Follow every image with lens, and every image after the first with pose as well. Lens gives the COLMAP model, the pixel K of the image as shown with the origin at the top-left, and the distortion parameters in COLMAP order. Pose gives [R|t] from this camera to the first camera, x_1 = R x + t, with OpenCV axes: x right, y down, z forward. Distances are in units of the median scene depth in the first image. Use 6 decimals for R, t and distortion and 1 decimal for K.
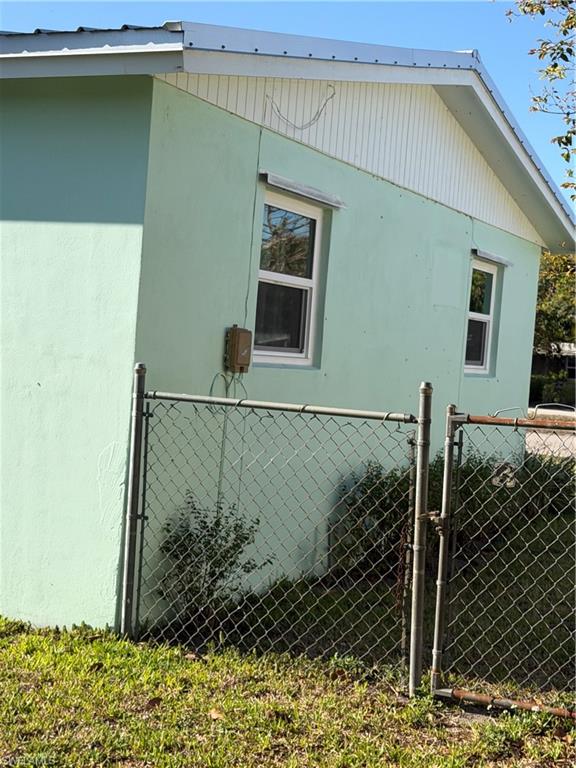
lens RADIAL K [[1224.1, 0, 283.9], [0, 1224.1, 381.3], [0, 0, 1]] dist [0.131433, 0.000000]
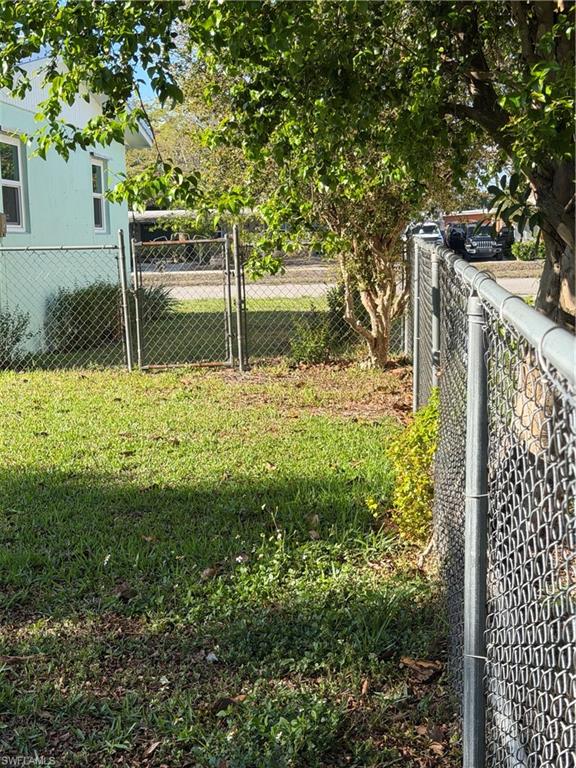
lens RADIAL K [[1224.1, 0, 285.9], [0, 1224.1, 385.7], [0, 0, 1]] dist [0.131433, 0.000000]
pose [[0.926692, -0.137767, 0.349661, -0.378410], [0.100422, 0.987329, 0.122867, 0.033464], [-0.362157, -0.078746, 0.928785, -1.053673]]
